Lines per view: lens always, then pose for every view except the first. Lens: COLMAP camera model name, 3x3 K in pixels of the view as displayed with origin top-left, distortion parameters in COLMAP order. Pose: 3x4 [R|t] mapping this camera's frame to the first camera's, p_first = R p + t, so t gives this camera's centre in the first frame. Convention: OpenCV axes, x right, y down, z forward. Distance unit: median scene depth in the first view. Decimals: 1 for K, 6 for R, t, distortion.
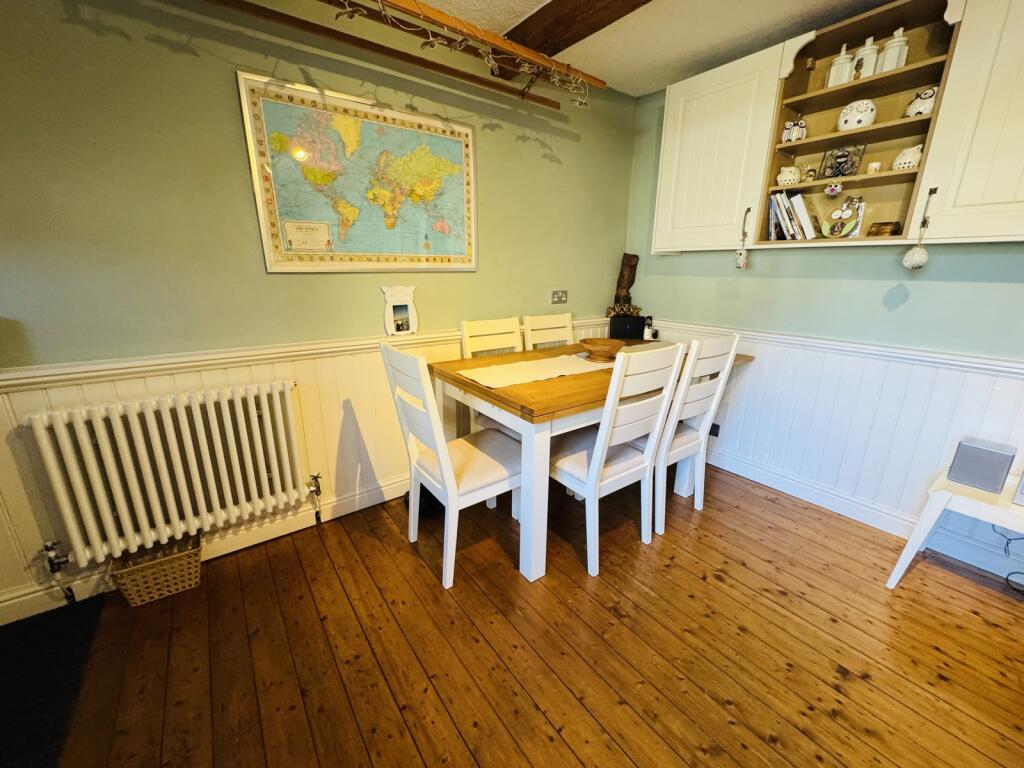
lens RADIAL K [[409.2, 0, 512.5], [0, 409.2, 384.6], [0, 0, 1]] dist [-0.001613, -0.000030]
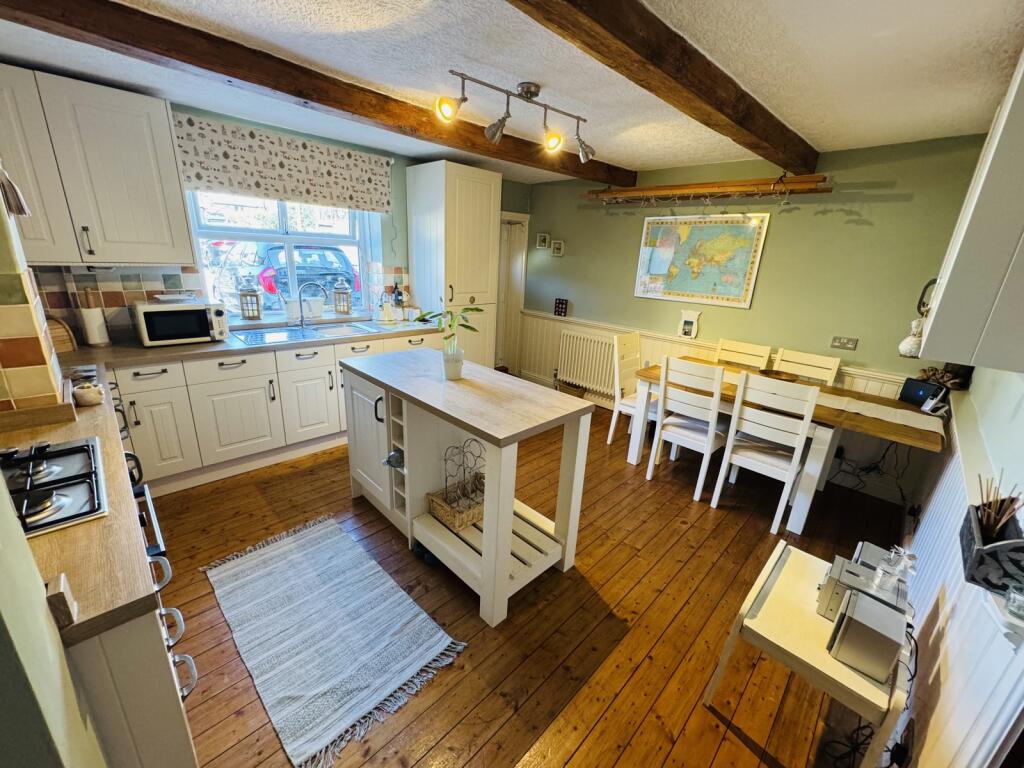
lens RADIAL K [[409.2, 0, 512.5], [0, 409.2, 384.6], [0, 0, 1]] dist [-0.001613, -0.000030]
pose [[0.154015, 0.299573, -0.941560, 1.366438], [-0.317712, 0.917338, 0.239897, -0.125500], [0.935595, 0.262198, 0.236462, -0.060979]]
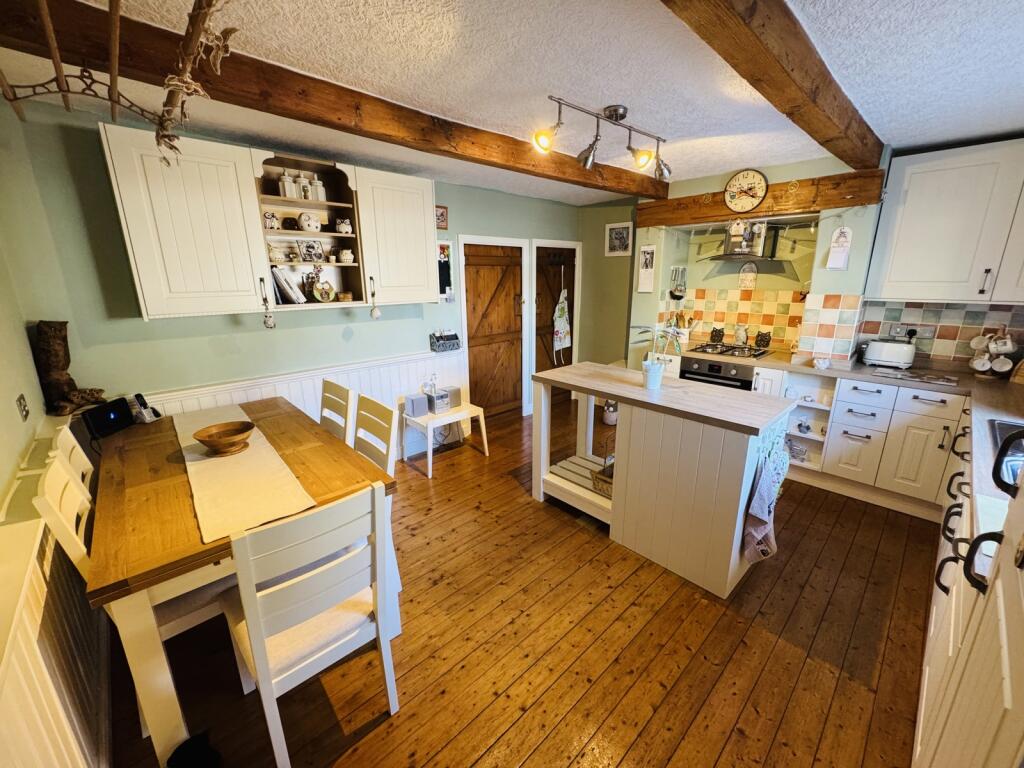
lens RADIAL K [[409.2, 0, 512.5], [0, 409.2, 384.6], [0, 0, 1]] dist [-0.001613, -0.000030]
pose [[-0.117253, -0.266430, 0.956696, -0.692163], [0.274960, 0.916972, 0.289066, -0.291482], [-0.954279, 0.296947, -0.034260, 0.445339]]
